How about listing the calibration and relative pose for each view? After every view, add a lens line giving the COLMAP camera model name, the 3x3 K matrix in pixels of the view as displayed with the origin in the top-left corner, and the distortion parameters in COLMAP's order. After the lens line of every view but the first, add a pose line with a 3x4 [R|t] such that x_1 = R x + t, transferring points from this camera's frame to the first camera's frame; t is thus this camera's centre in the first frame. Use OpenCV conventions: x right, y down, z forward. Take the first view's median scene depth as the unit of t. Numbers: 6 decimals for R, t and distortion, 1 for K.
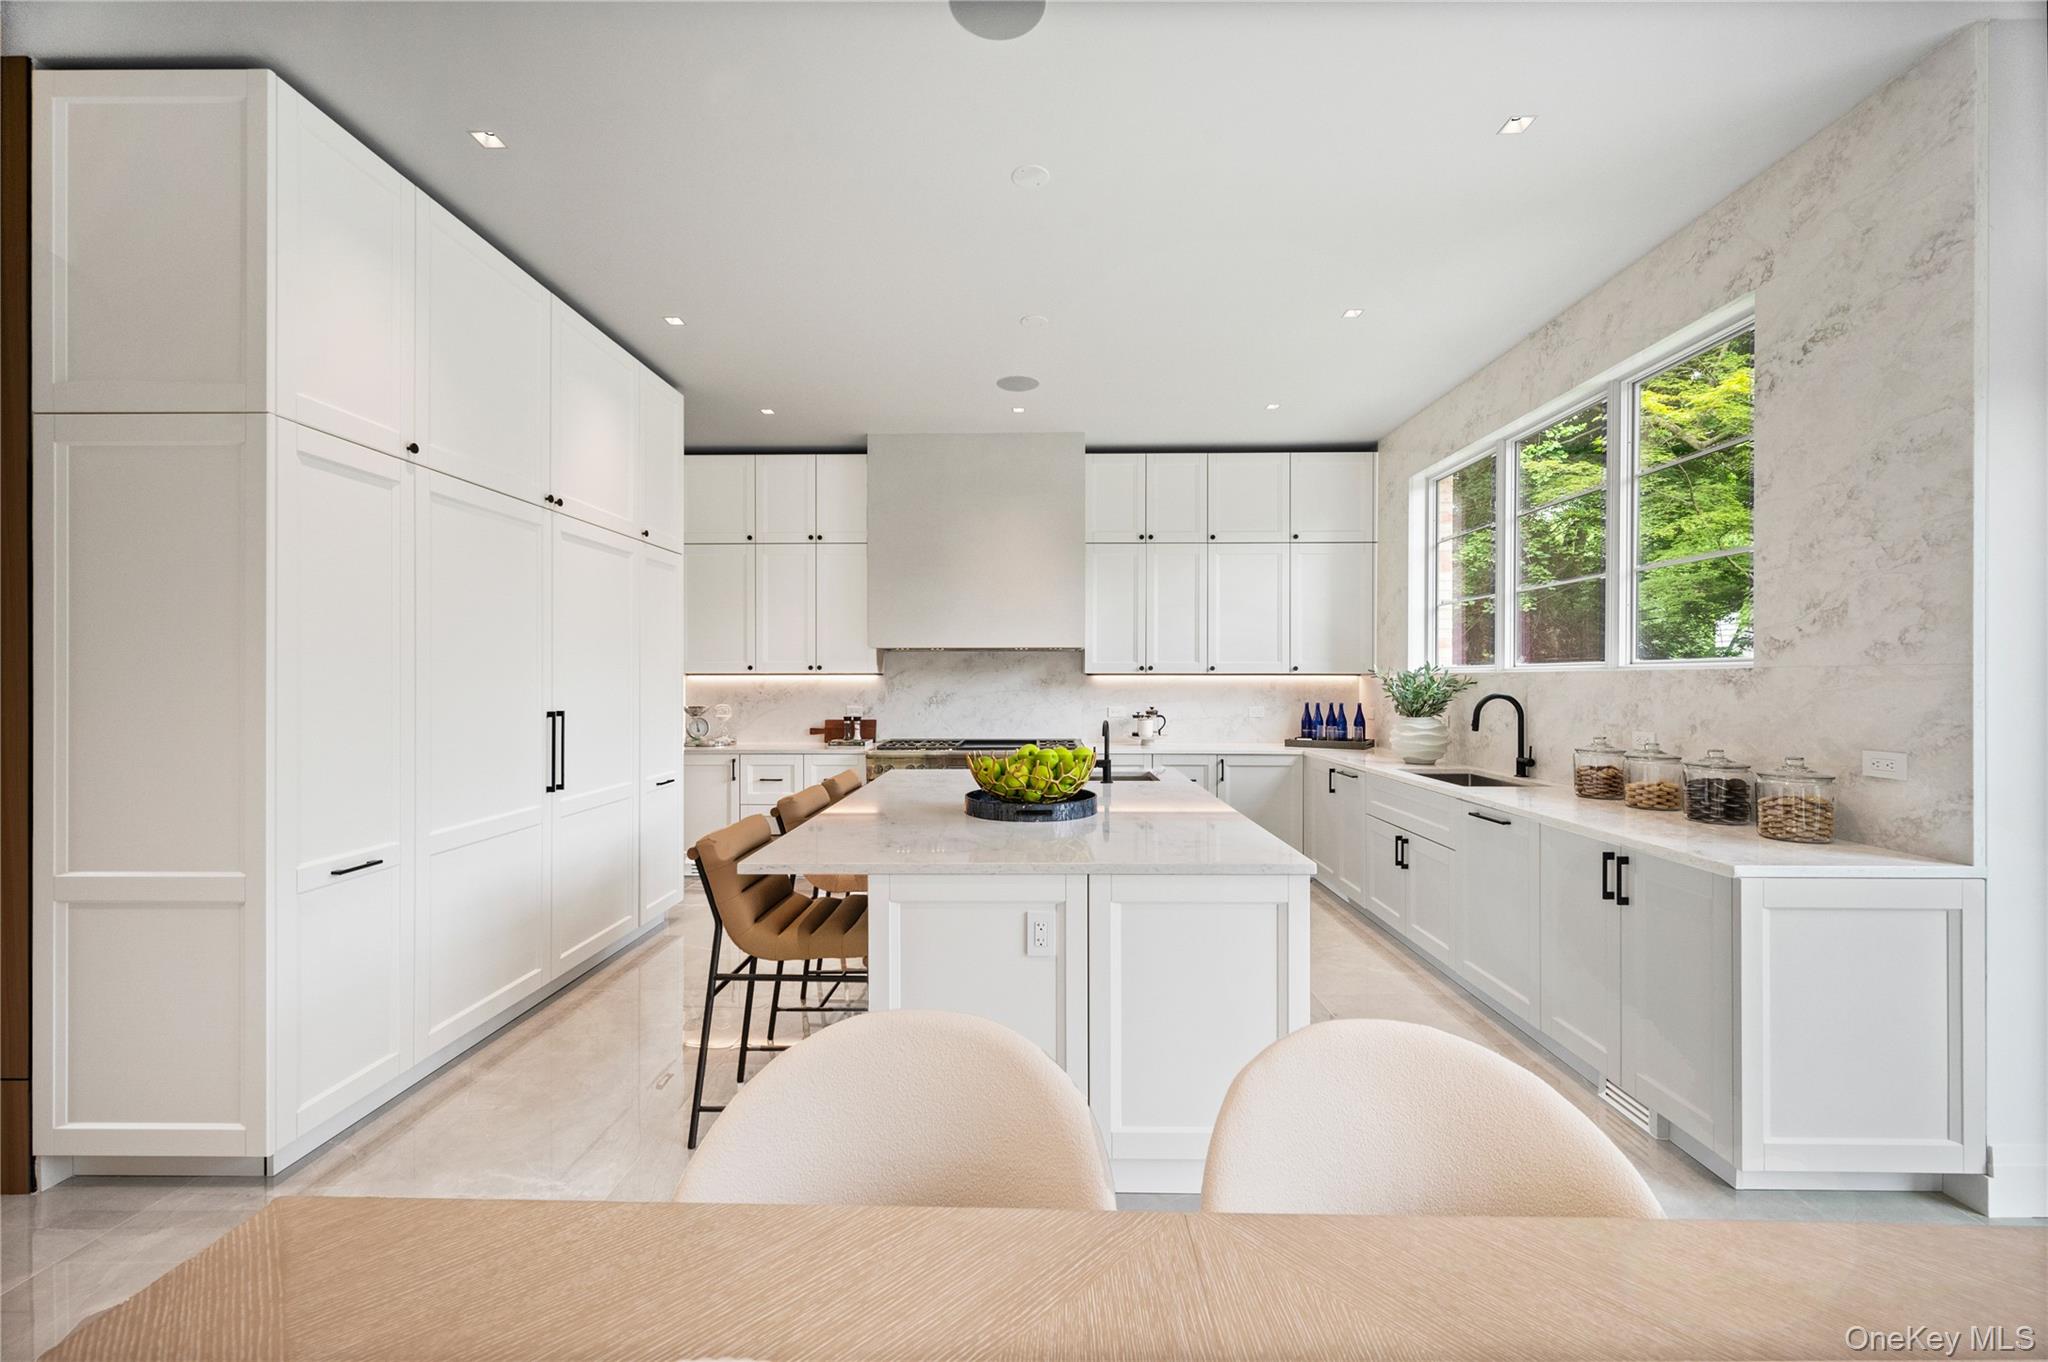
lens RADIAL K [[820.0, 0, 1035.5], [0, 820.0, 676.8], [0, 0, 1]] dist [0.003970, 0.000197]
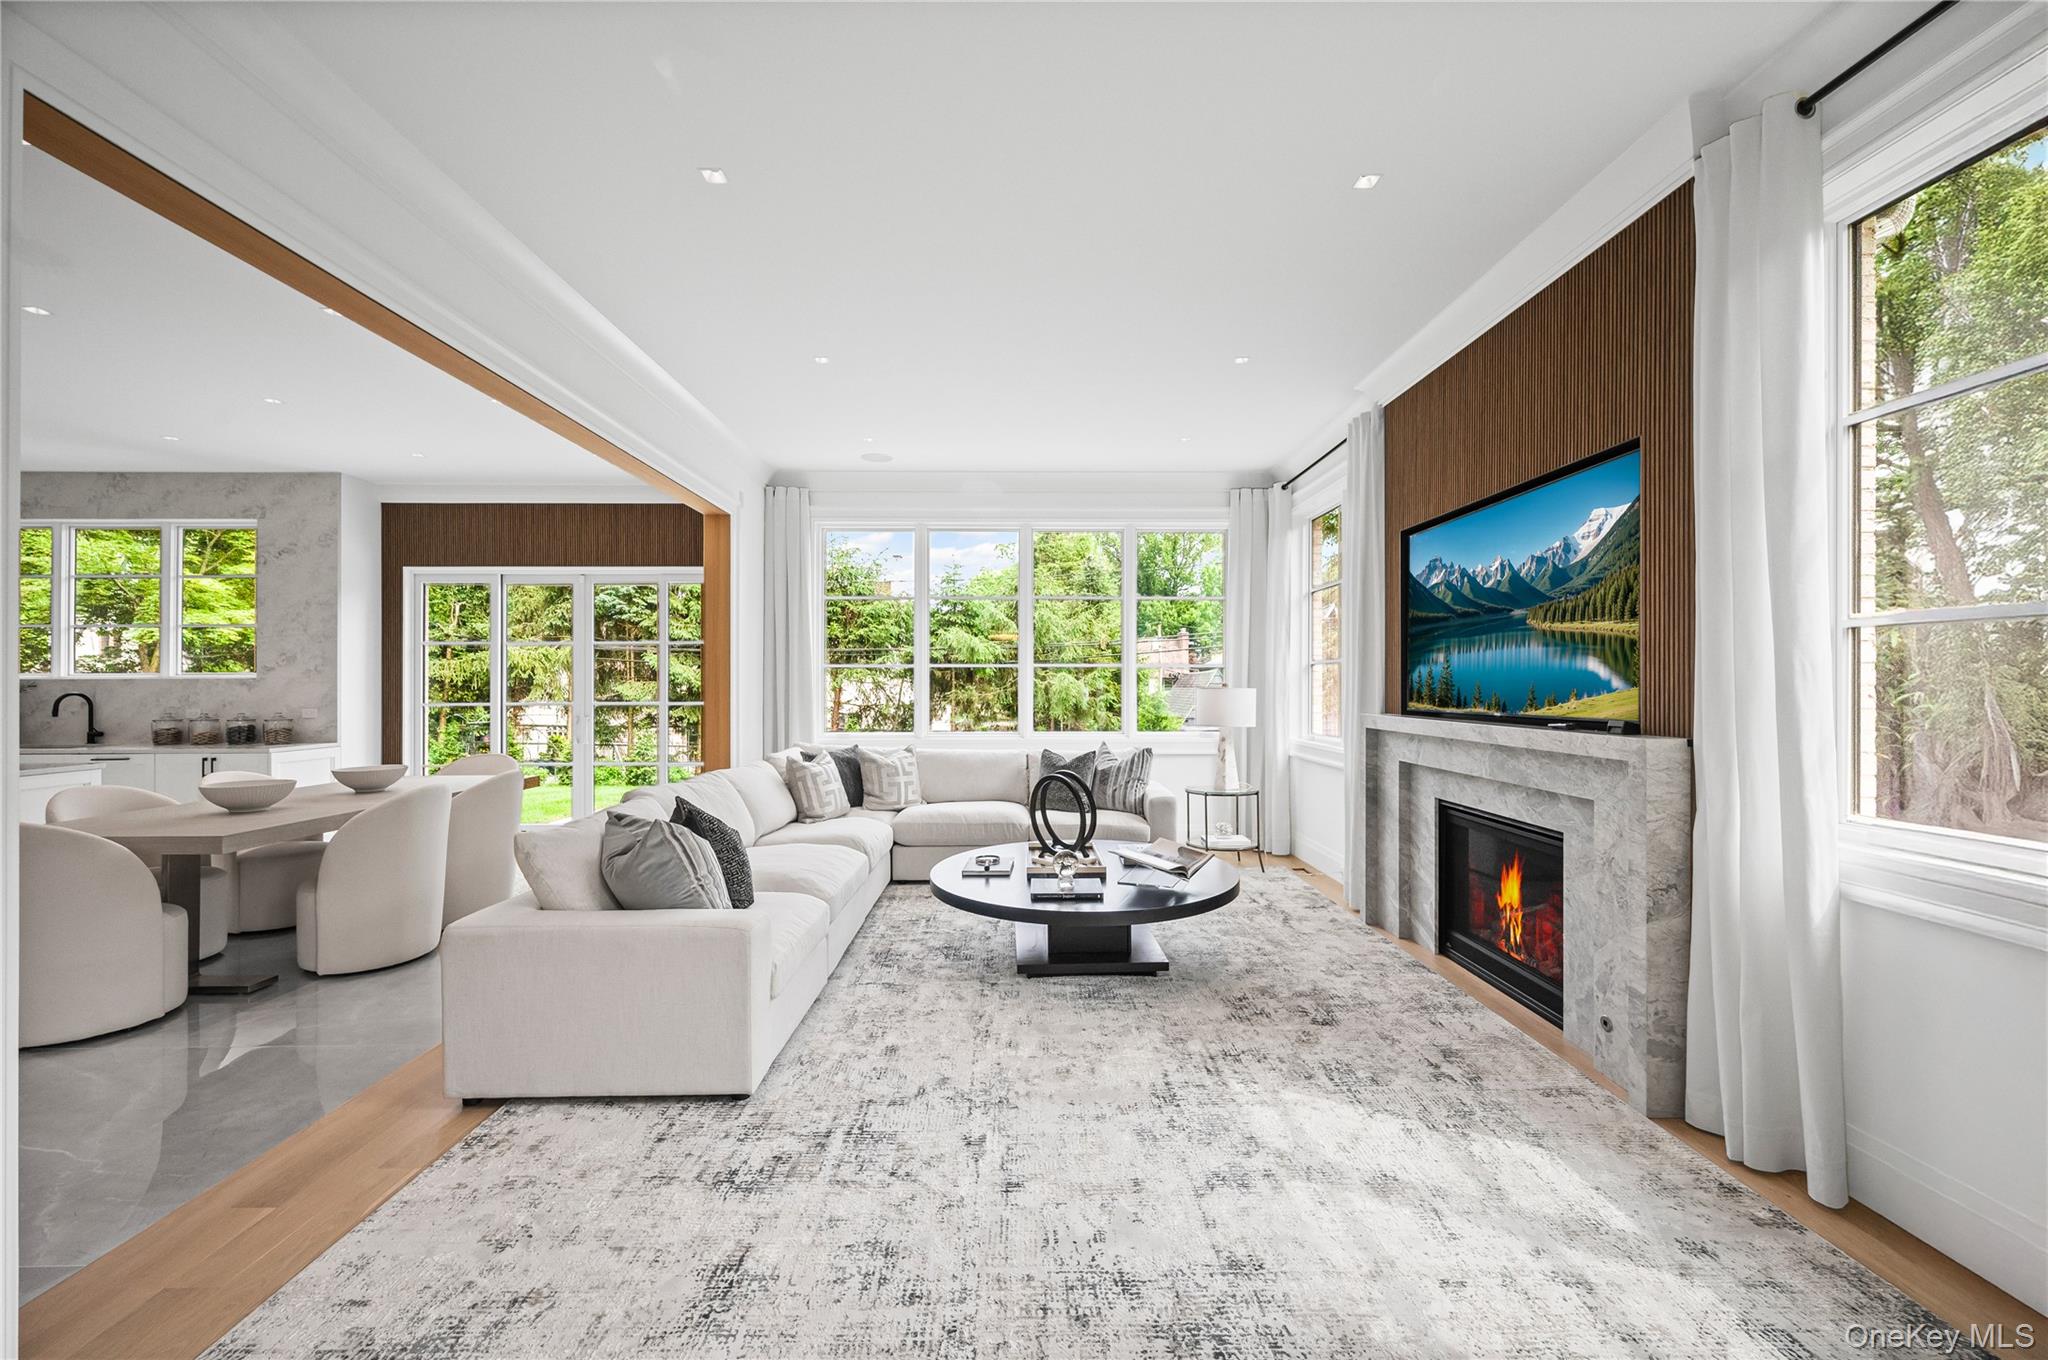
lens RADIAL K [[820.0, 0, 994.6], [0, 820.0, 681.8], [0, 0, 1]] dist [0.003970, 0.000197]
pose [[0.000246, 0.004031, 0.999992, -1.220877], [0.000435, 0.999992, -0.004031, 0.008554], [-1.000000, 0.000436, 0.000244, -0.920702]]
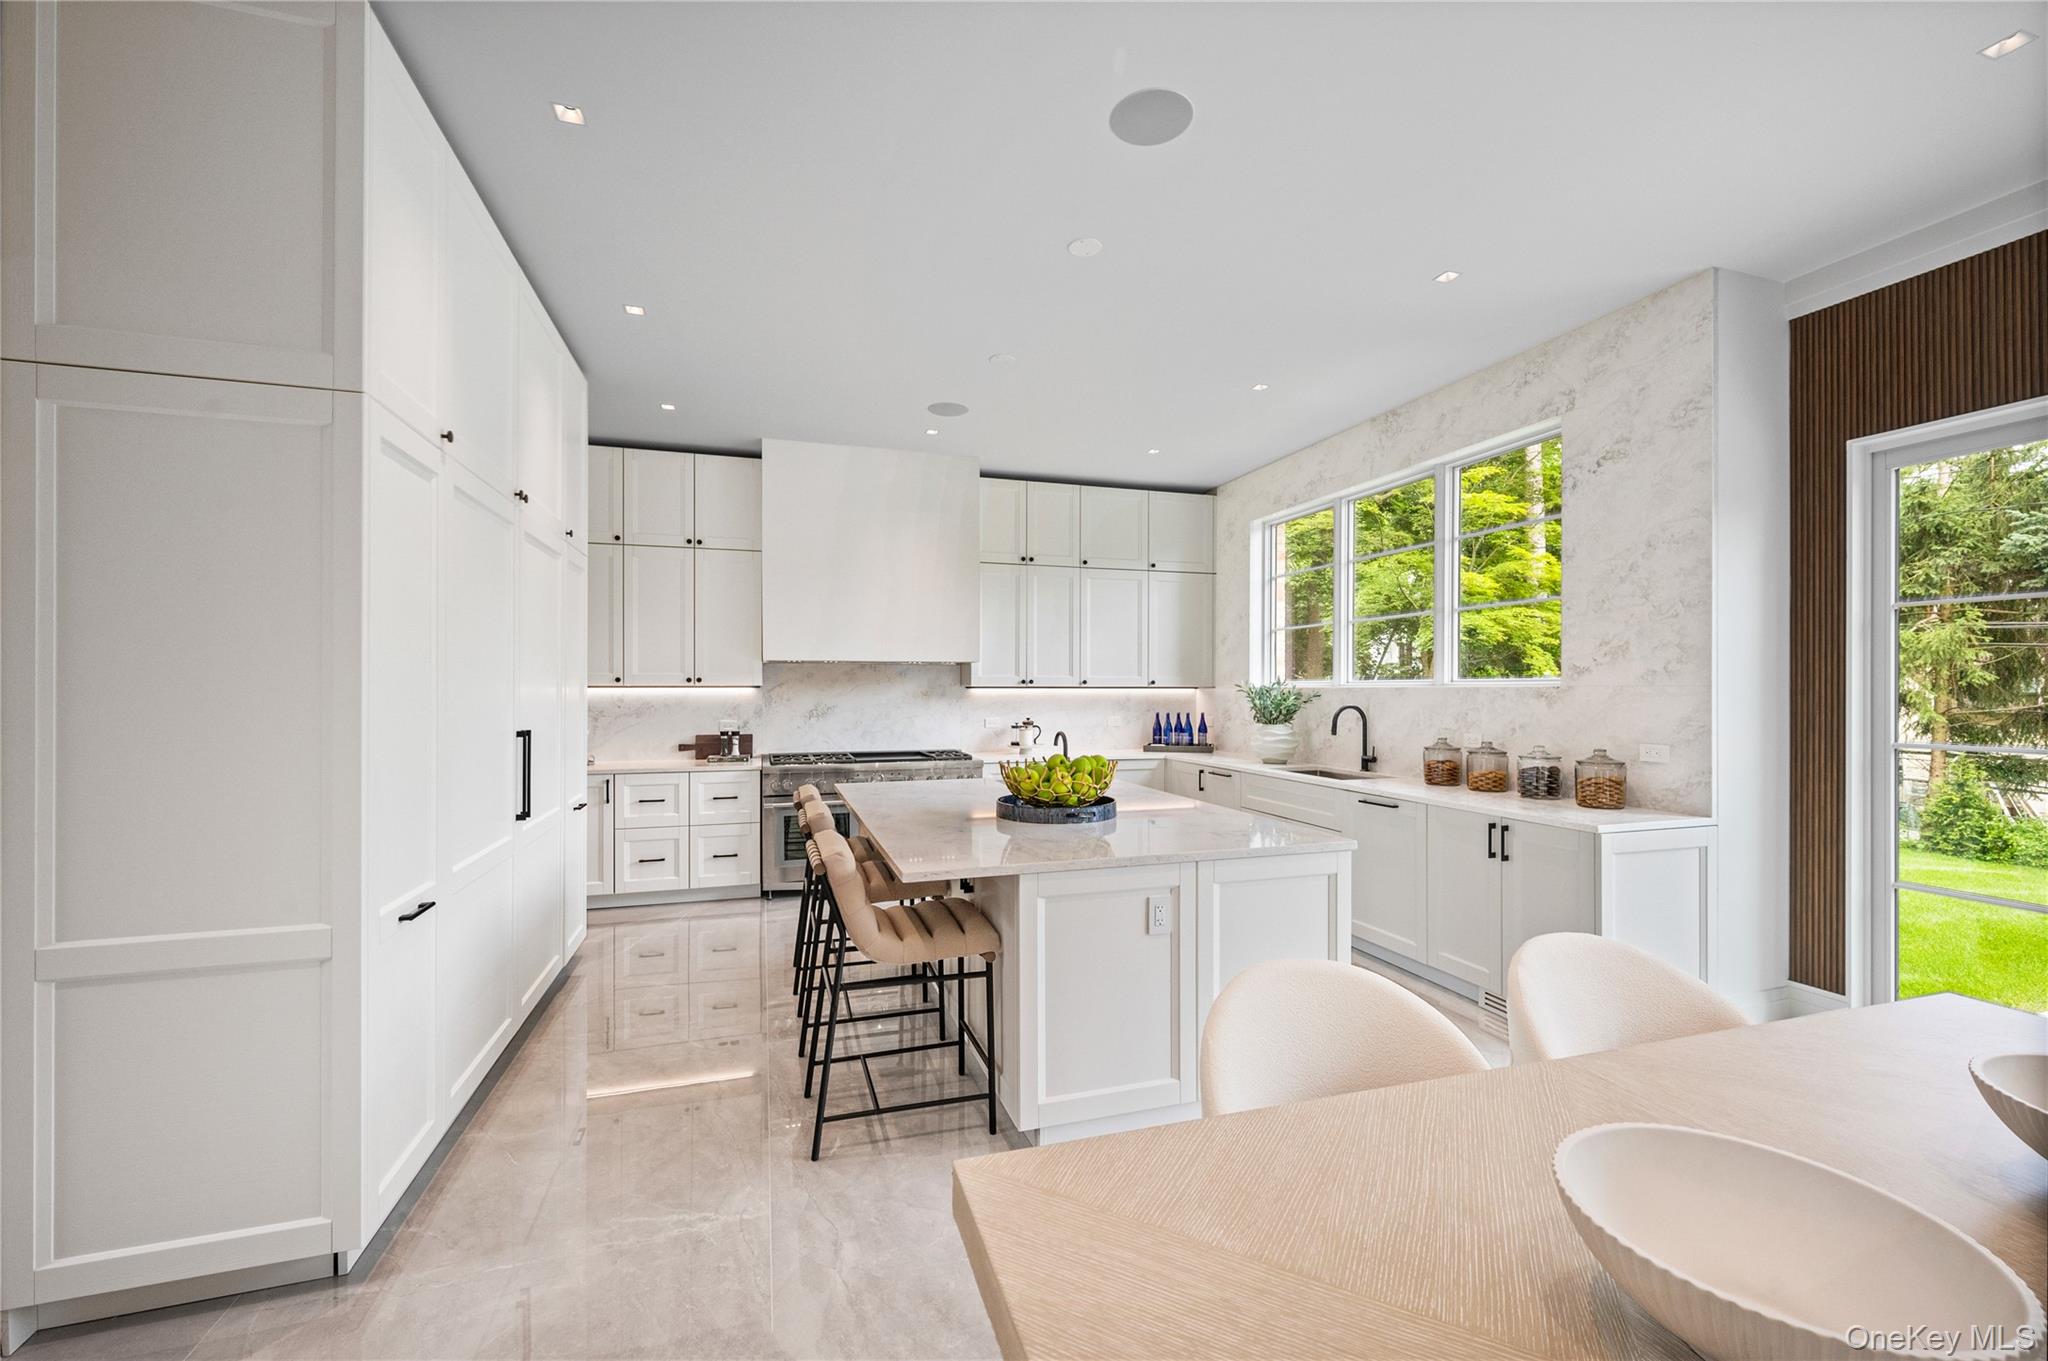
lens RADIAL K [[820.0, 0, 1036.0], [0, 820.0, 686.0], [0, 0, 1]] dist [0.003970, 0.000197]
pose [[0.948302, 0.002015, 0.317363, -0.334392], [-0.001813, 0.999998, -0.000931, -0.006890], [-0.317364, 0.000307, 0.948304, -0.031234]]
